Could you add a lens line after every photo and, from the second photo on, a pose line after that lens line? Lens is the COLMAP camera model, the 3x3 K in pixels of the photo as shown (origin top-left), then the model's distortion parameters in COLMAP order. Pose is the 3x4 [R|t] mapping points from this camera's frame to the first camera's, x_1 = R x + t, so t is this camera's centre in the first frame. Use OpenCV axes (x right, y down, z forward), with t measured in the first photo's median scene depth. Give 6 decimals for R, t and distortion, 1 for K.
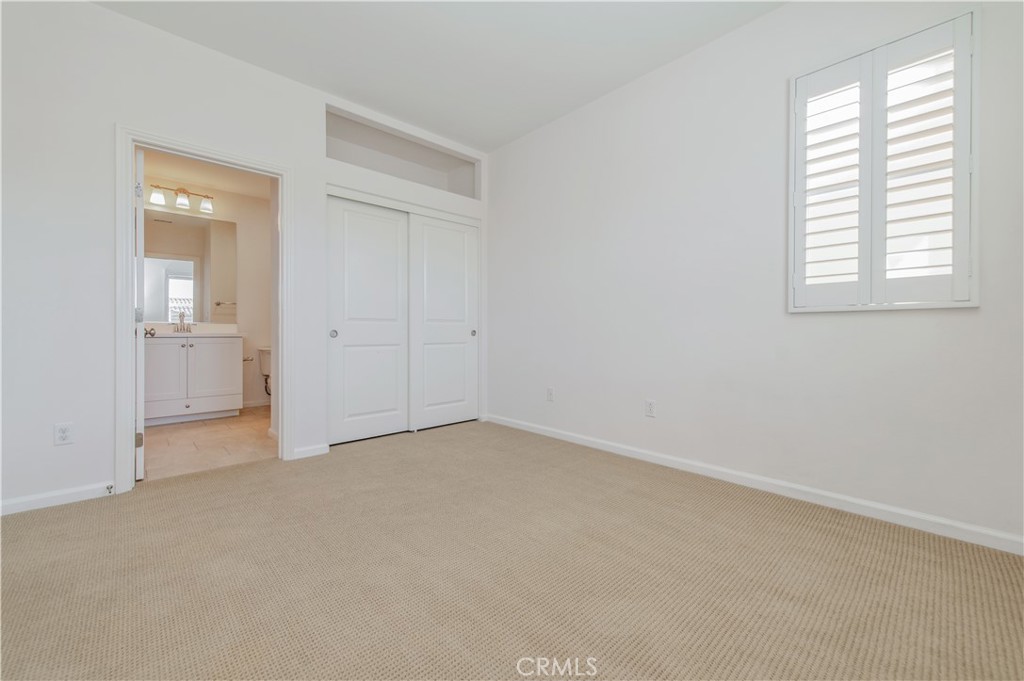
lens RADIAL K [[406.0, 0, 514.8], [0, 406.0, 339.3], [0, 0, 1]] dist [0.010289, -0.000275]
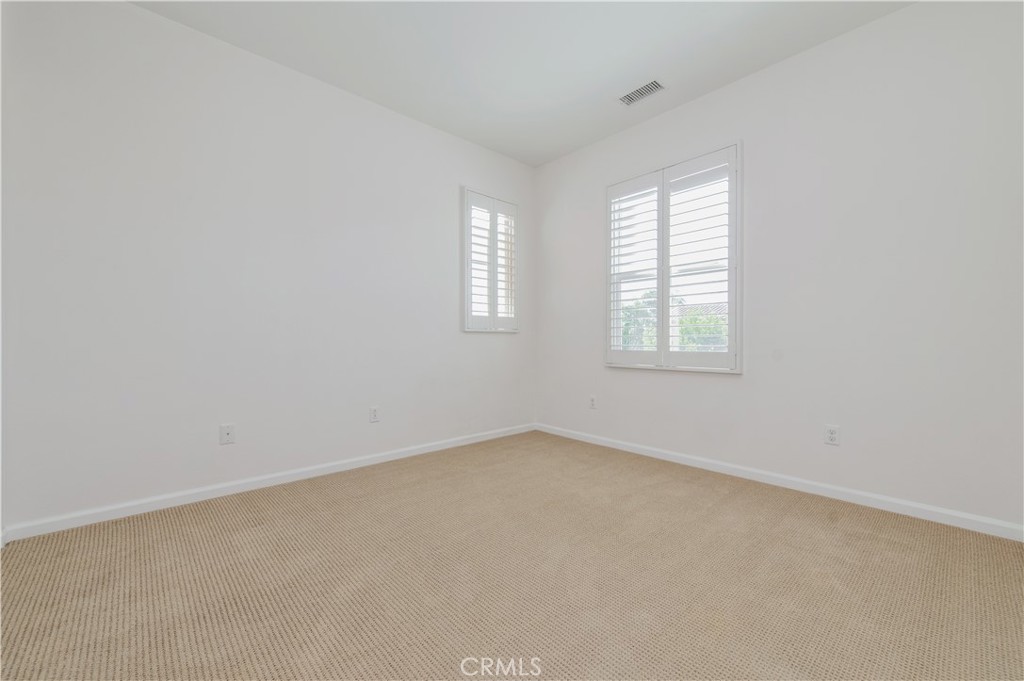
lens RADIAL K [[406.0, 0, 514.8], [0, 406.0, 339.3], [0, 0, 1]] dist [0.010289, -0.000275]
pose [[0.006209, -0.010164, 0.999929, -1.022867], [0.005451, 0.999934, 0.010130, -0.053195], [-0.999966, 0.005388, 0.006264, 0.856317]]
